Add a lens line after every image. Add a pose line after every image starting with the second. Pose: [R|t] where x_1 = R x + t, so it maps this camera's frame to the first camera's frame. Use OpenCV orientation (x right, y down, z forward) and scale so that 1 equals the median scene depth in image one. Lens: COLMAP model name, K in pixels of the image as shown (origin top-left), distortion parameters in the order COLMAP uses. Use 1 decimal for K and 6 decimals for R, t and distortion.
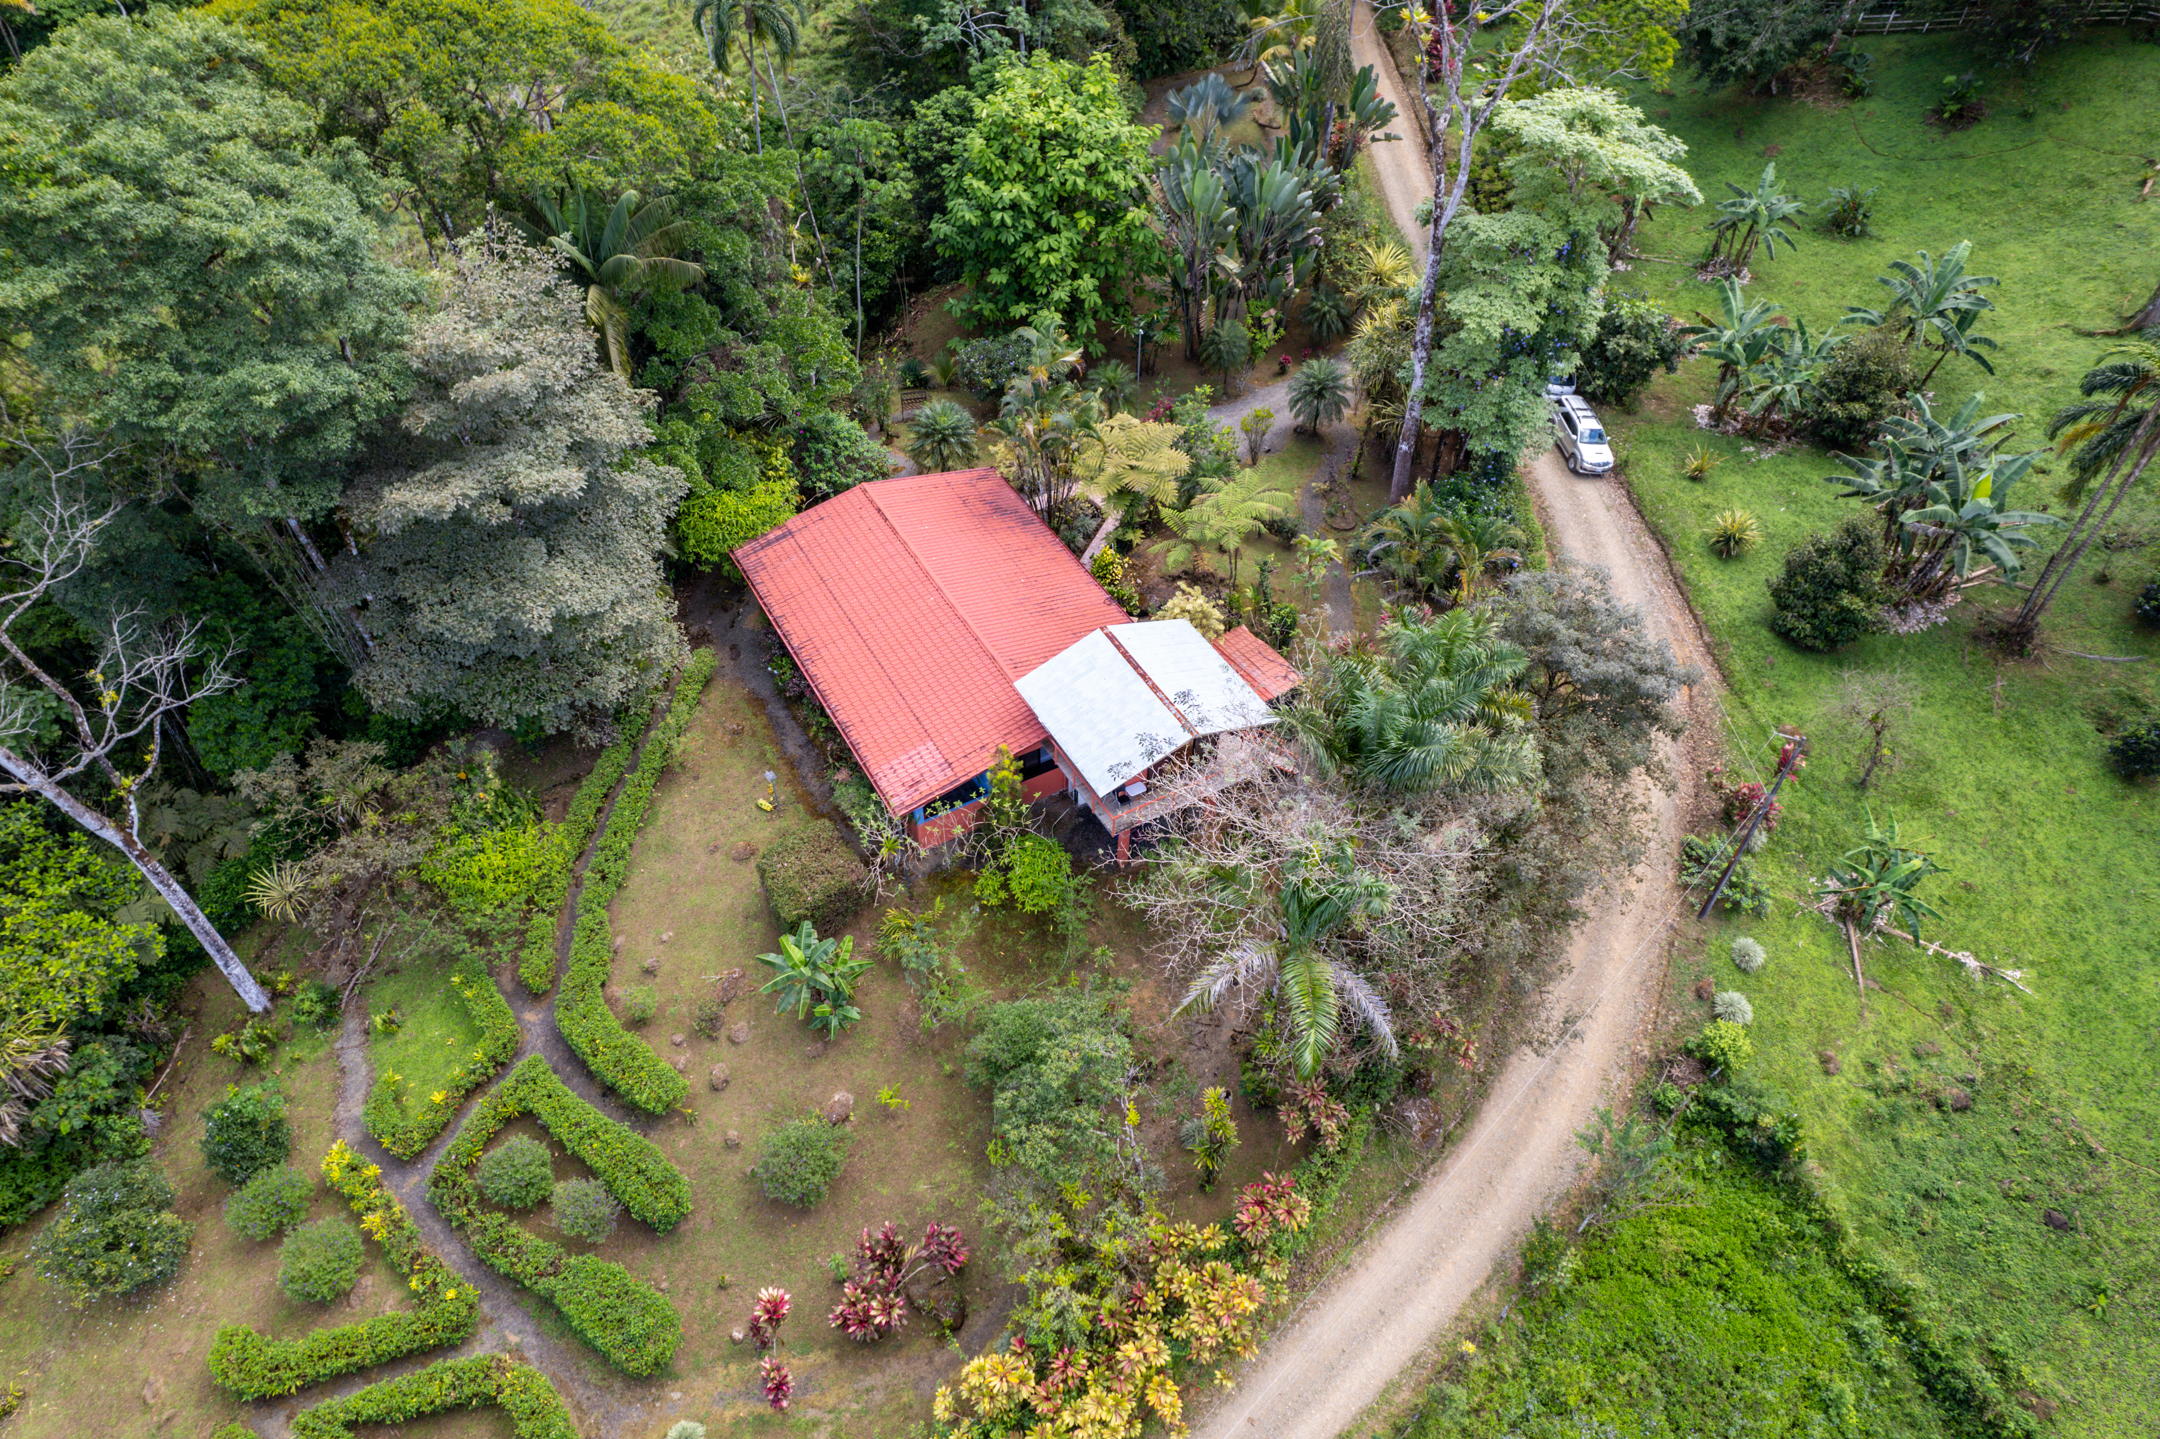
lens RADIAL K [[1379.4, 0, 1077.2], [0, 1379.4, 742.2], [0, 0, 1]] dist [-0.070424, 0.073531]
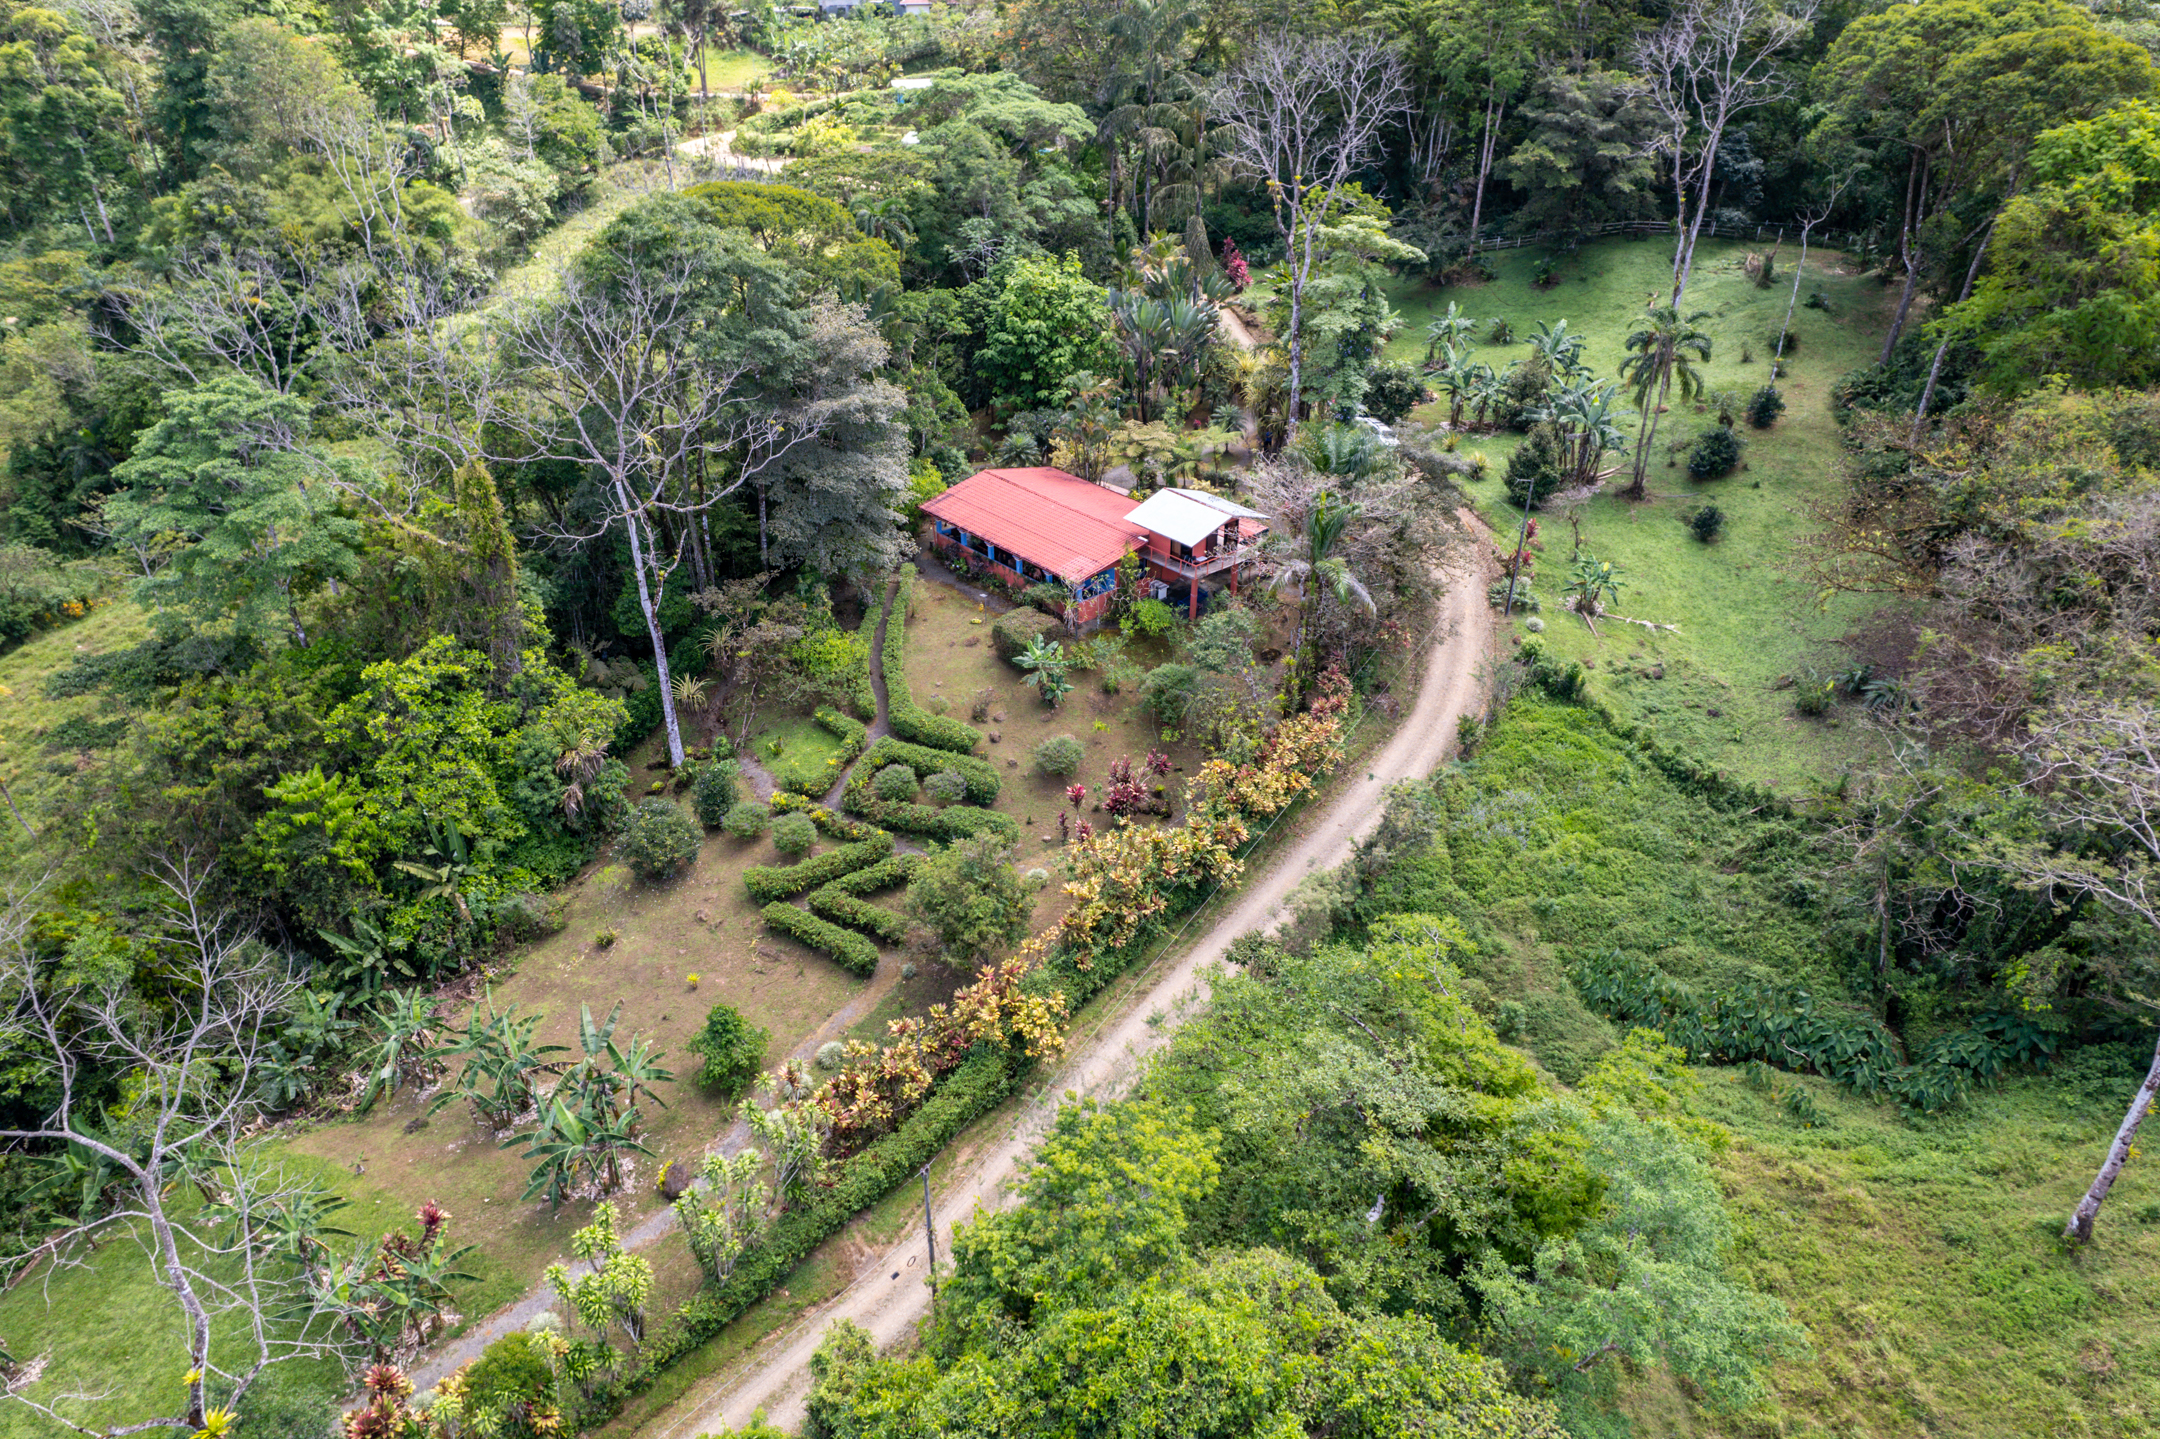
lens RADIAL K [[1379.4, 0, 1077.2], [0, 1379.4, 742.2], [0, 0, 1]] dist [-0.070424, 0.073531]
pose [[0.980125, -0.107882, 0.166481, -0.422845], [0.146631, 0.959214, -0.241676, 0.645122], [-0.133618, 0.261284, 0.955969, -0.619415]]
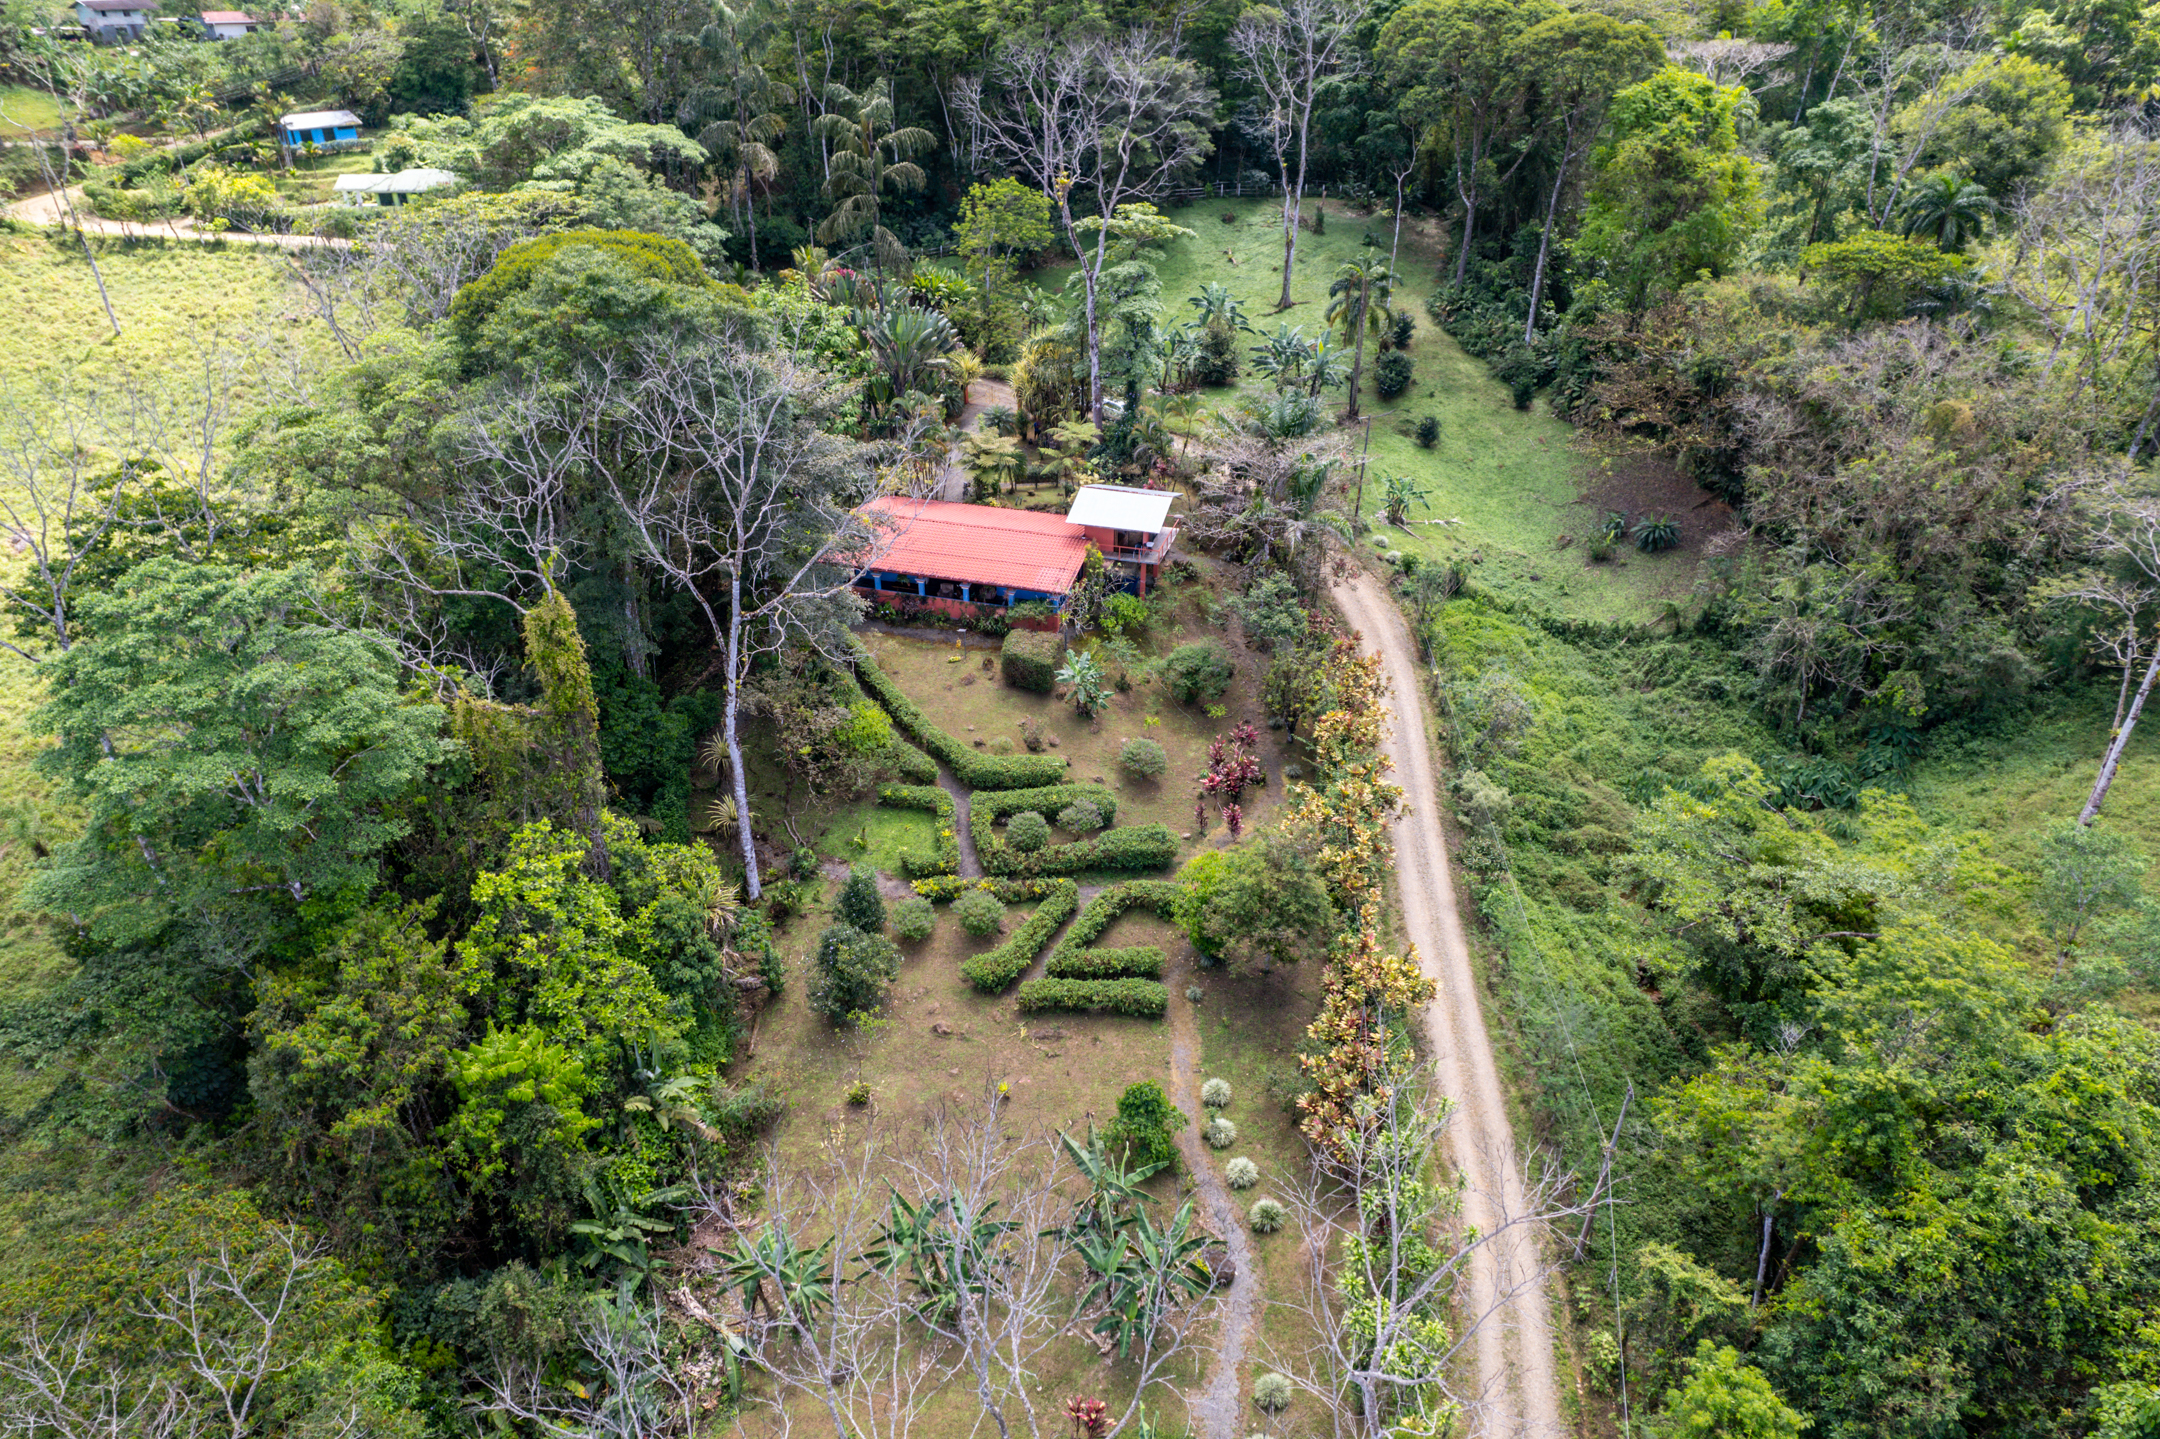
lens RADIAL K [[1379.4, 0, 1077.2], [0, 1379.4, 742.2], [0, 0, 1]] dist [-0.070424, 0.073531]
pose [[0.716762, -0.362335, 0.595790, -1.176928], [0.500169, 0.862479, -0.077201, 0.342926], [-0.485884, 0.353331, 0.799421, -0.338838]]
